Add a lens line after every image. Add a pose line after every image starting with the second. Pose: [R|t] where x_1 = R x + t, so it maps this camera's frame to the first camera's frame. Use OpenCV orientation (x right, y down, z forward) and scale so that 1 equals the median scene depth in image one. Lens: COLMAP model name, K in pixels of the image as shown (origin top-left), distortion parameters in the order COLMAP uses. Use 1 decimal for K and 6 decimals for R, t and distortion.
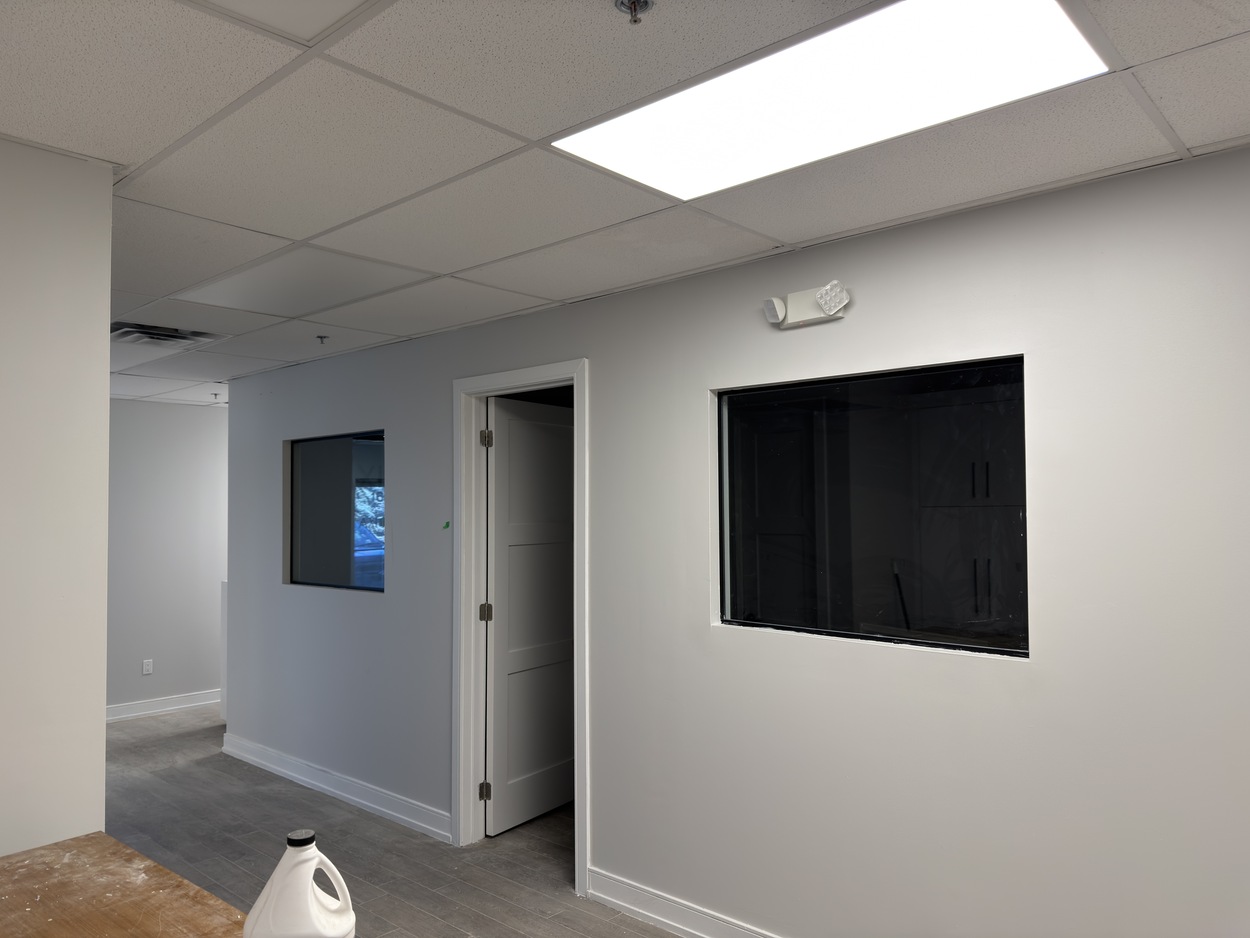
lens RADIAL K [[868.7, 0, 625.0], [0, 868.7, 468.3], [0, 0, 1]] dist [0.023903, -0.033288]
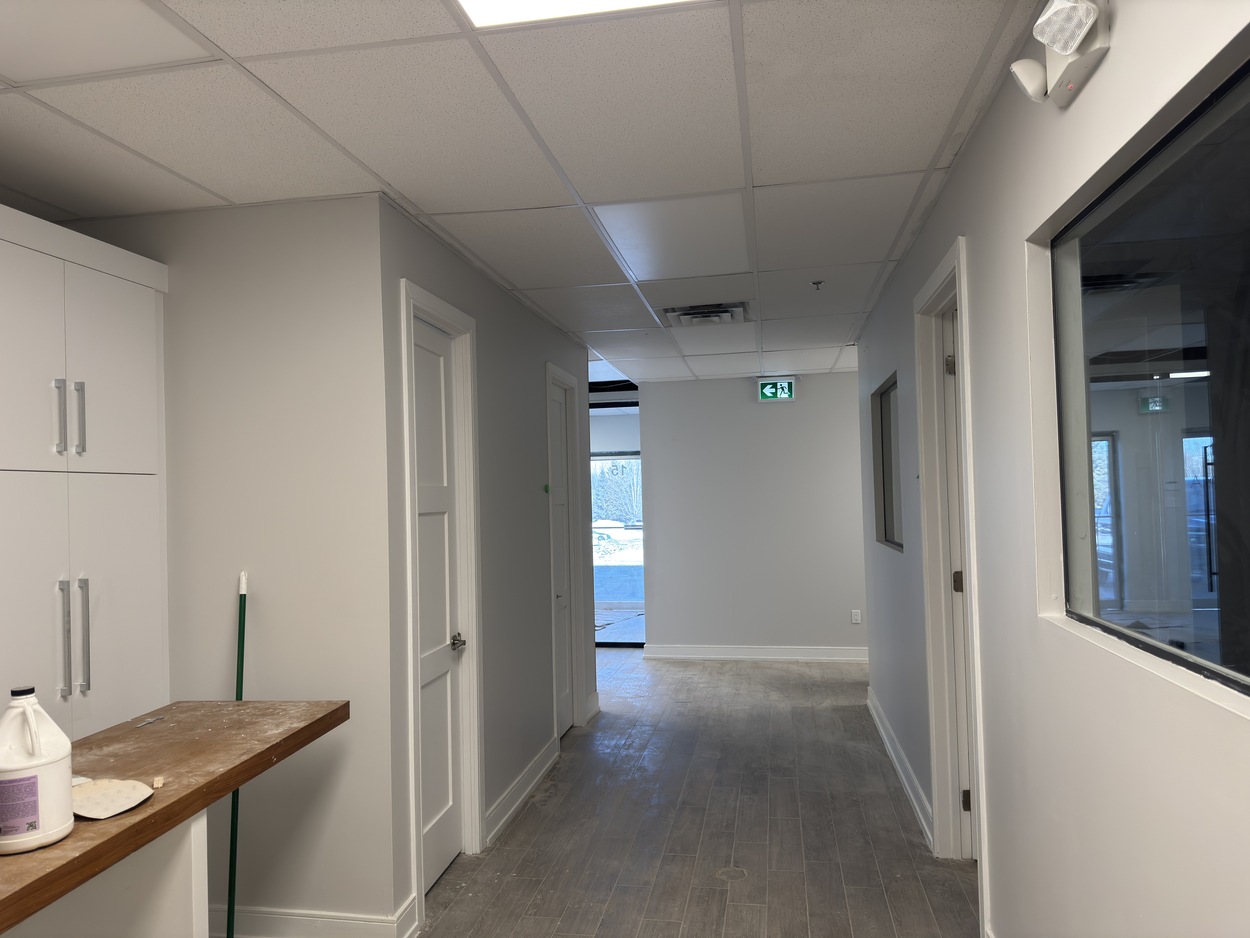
lens RADIAL K [[868.7, 0, 620.1], [0, 868.7, 470.1], [0, 0, 1]] dist [0.023903, -0.033288]
pose [[0.530168, -0.027232, -0.847455, 0.296069], [0.059921, 0.998188, 0.005410, 0.030980], [0.845773, -0.053648, 0.530839, 0.256571]]
